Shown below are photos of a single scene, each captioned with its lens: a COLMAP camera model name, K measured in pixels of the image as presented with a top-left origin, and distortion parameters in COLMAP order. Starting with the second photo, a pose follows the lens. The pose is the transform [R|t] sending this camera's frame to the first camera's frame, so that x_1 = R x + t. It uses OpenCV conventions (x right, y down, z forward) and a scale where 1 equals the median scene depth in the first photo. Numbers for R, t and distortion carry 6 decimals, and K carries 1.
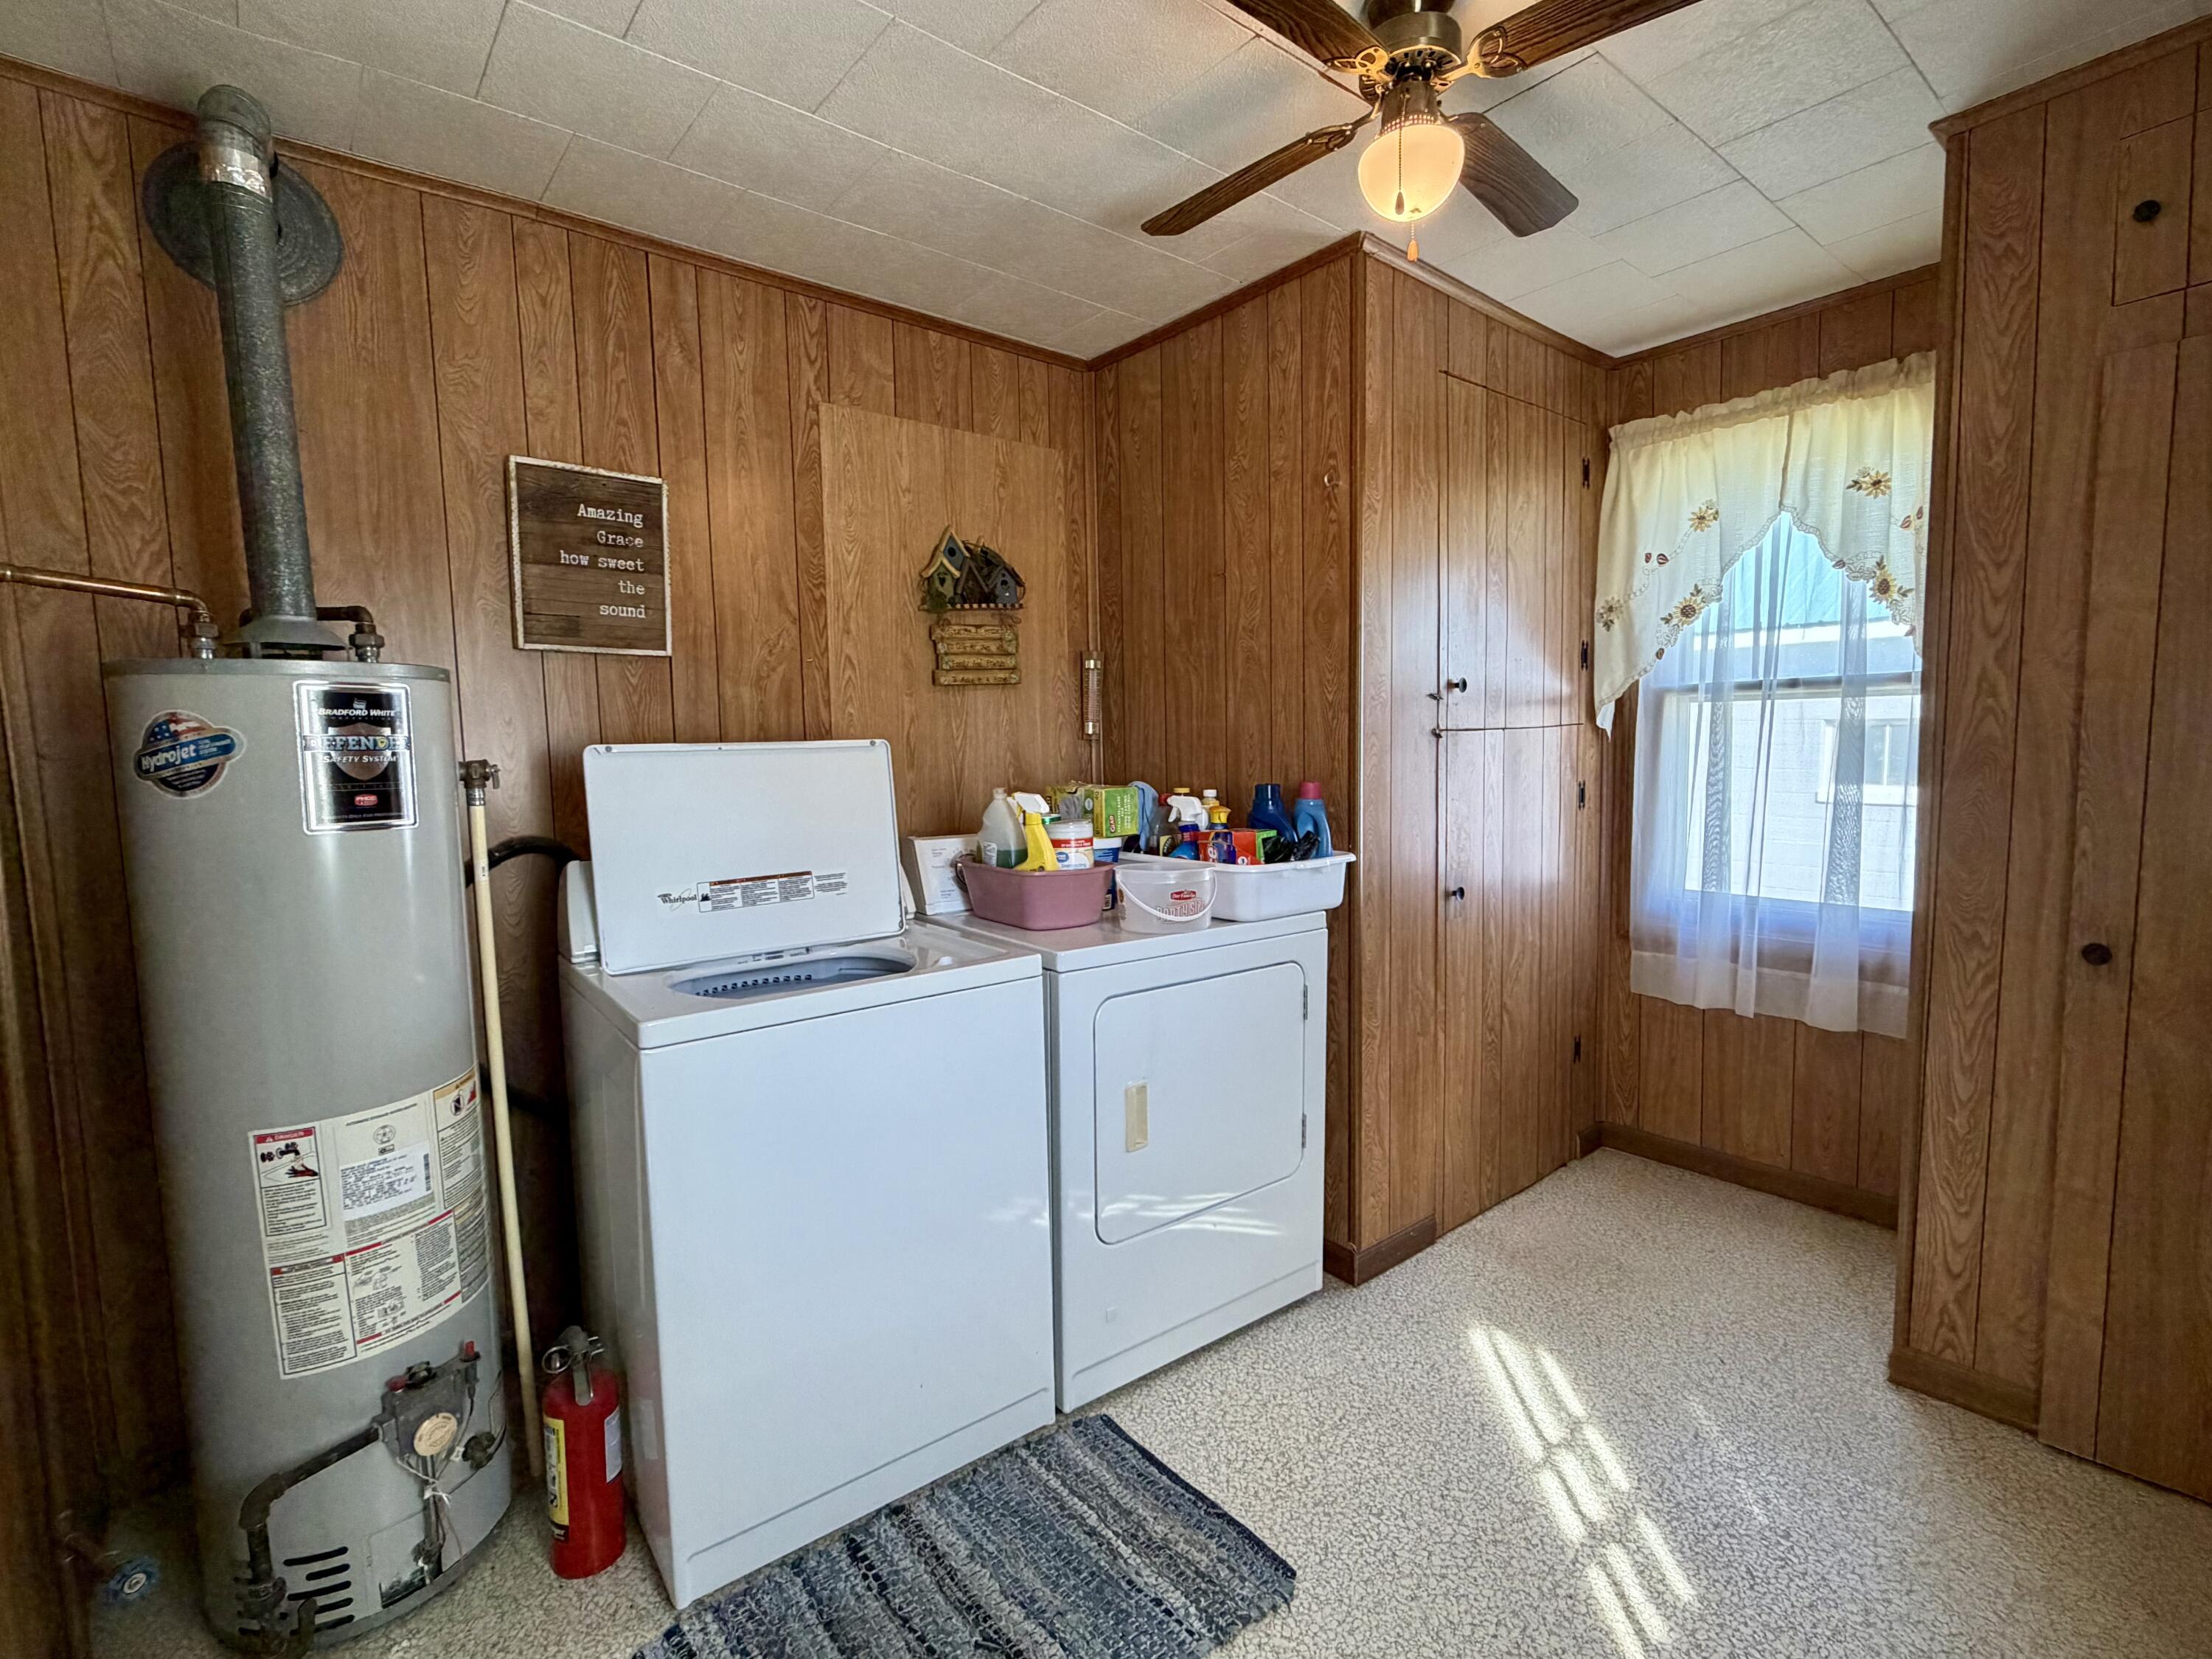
lens RADIAL K [[1030.1, 0, 1104.6], [0, 1030.1, 824.7], [0, 0, 1]] dist [0.001468, 0.000078]
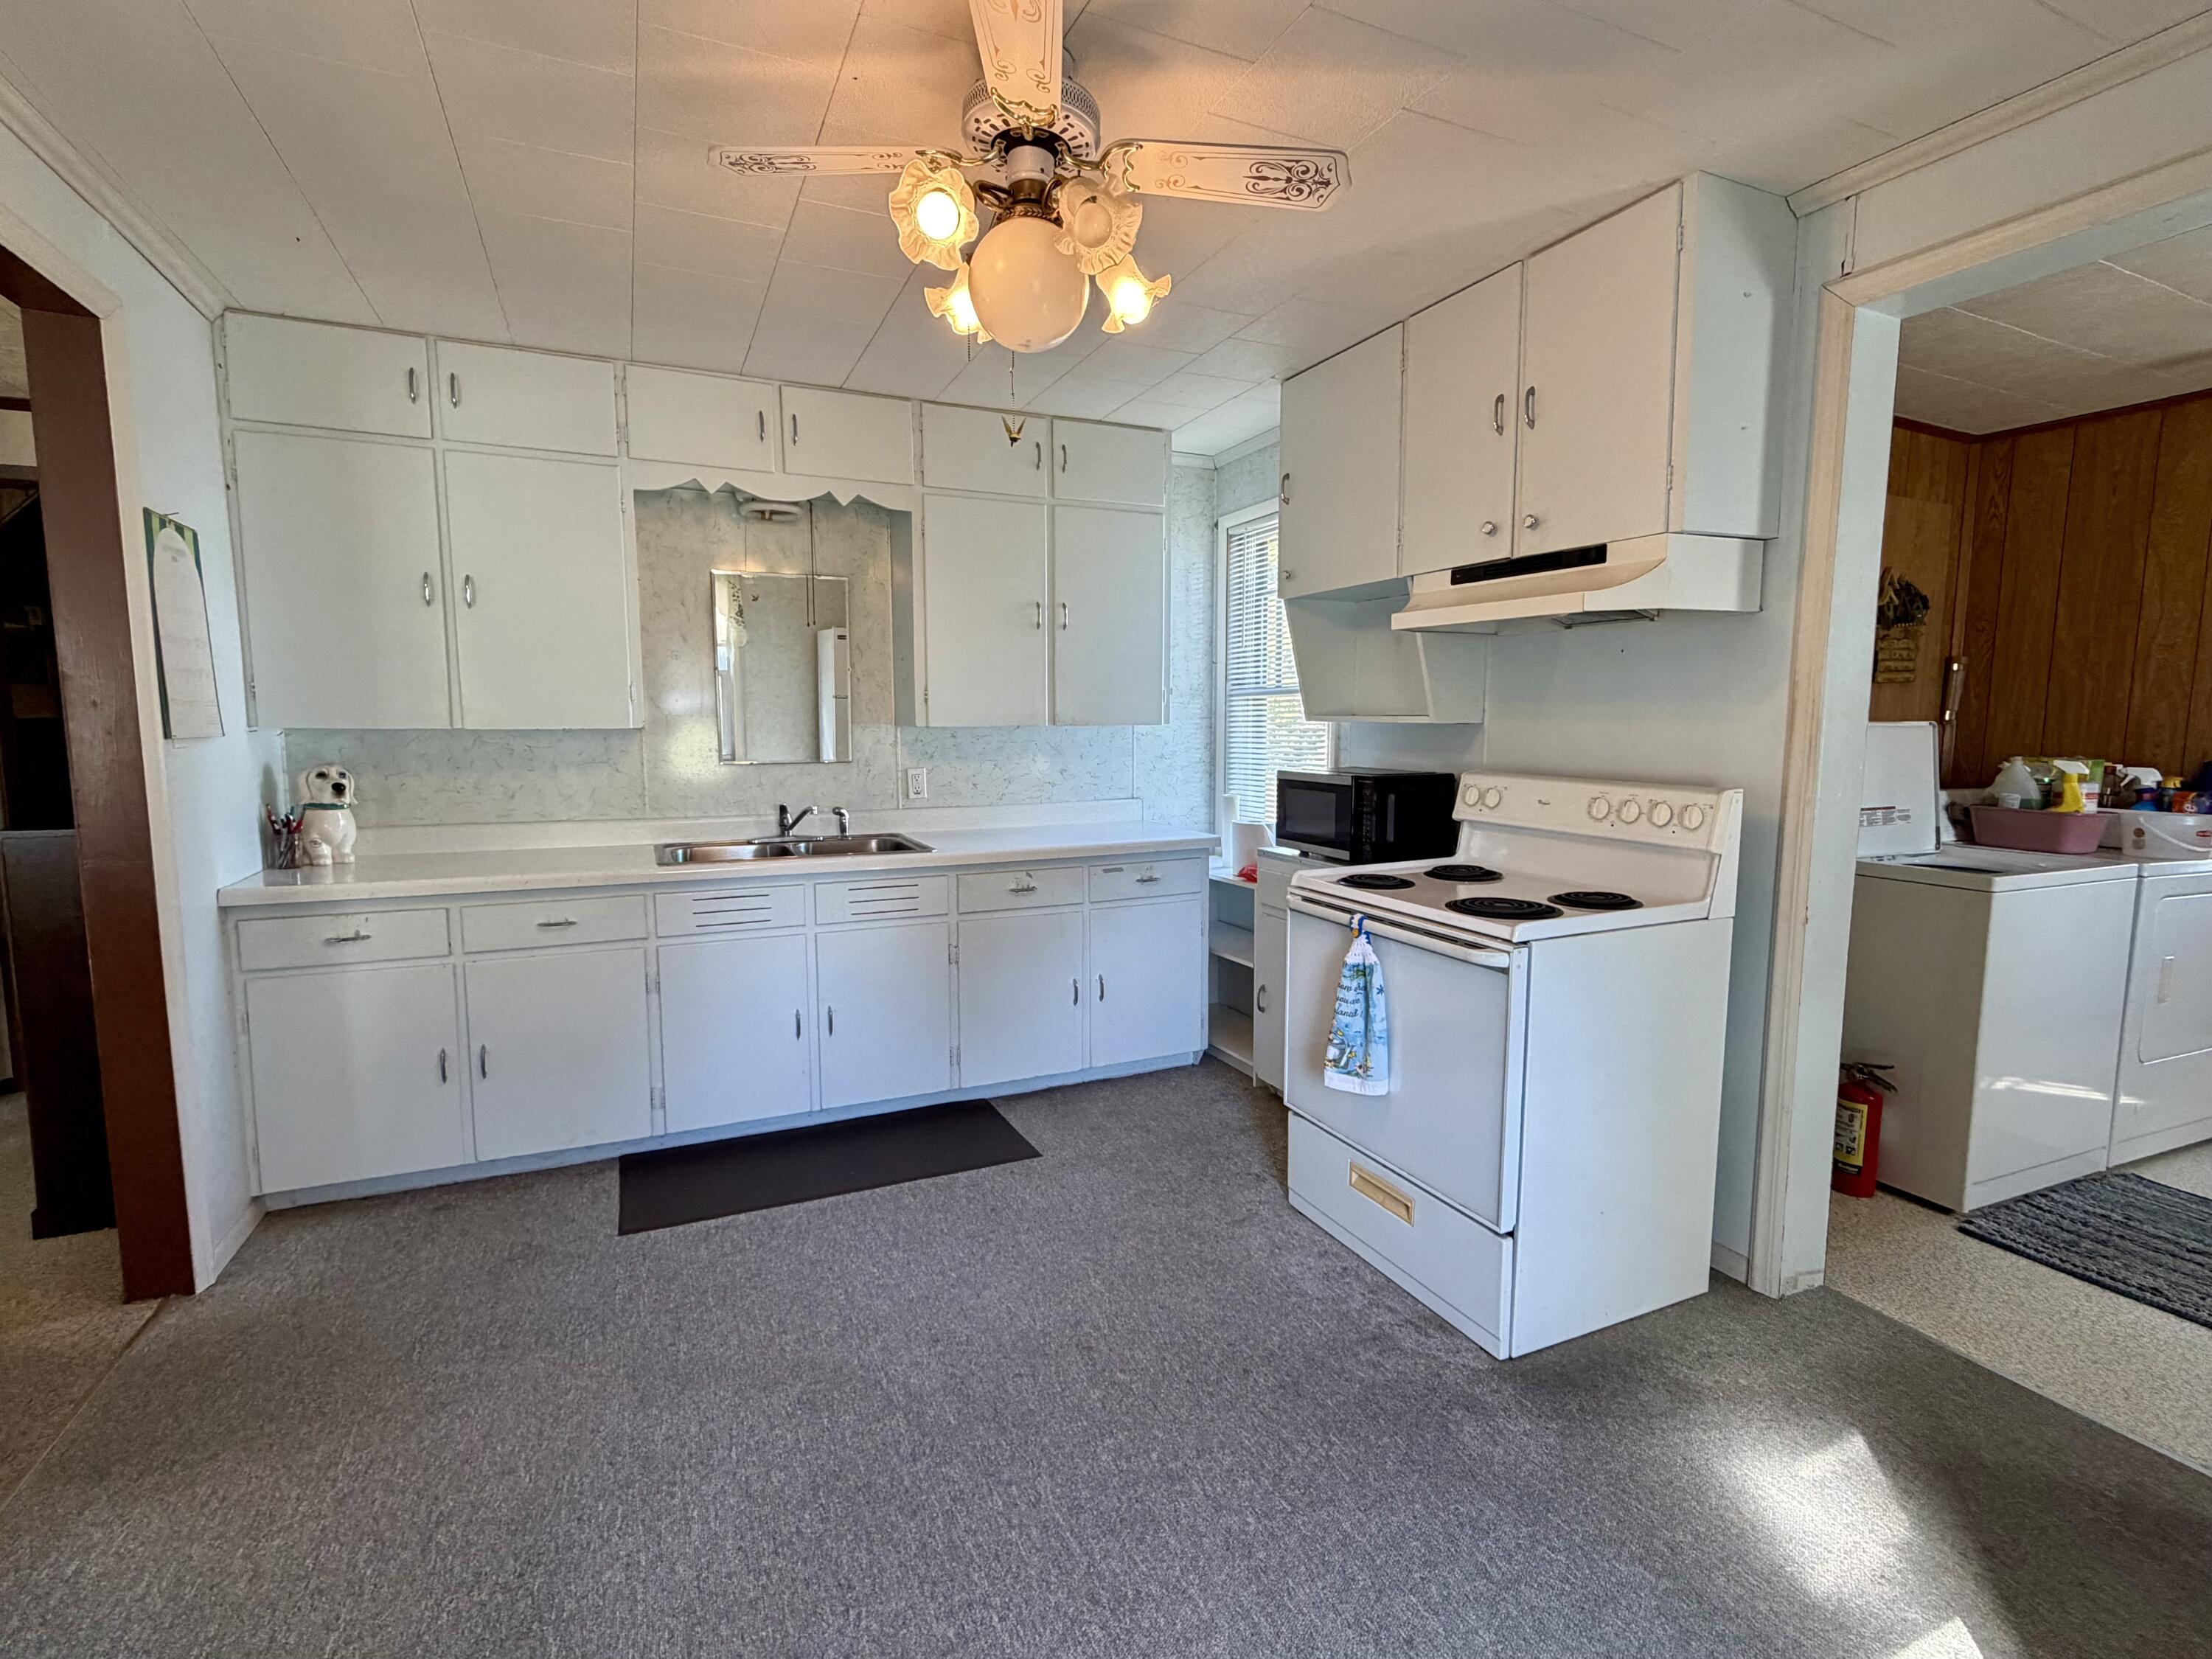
lens RADIAL K [[1030.1, 0, 1096.6], [0, 1030.1, 829.5], [0, 0, 1]] dist [0.001468, 0.000078]
pose [[0.968468, 0.049814, -0.244108, -0.933308], [-0.043922, 0.998599, 0.029523, 0.076104], [0.245237, -0.017871, 0.969298, -0.686426]]
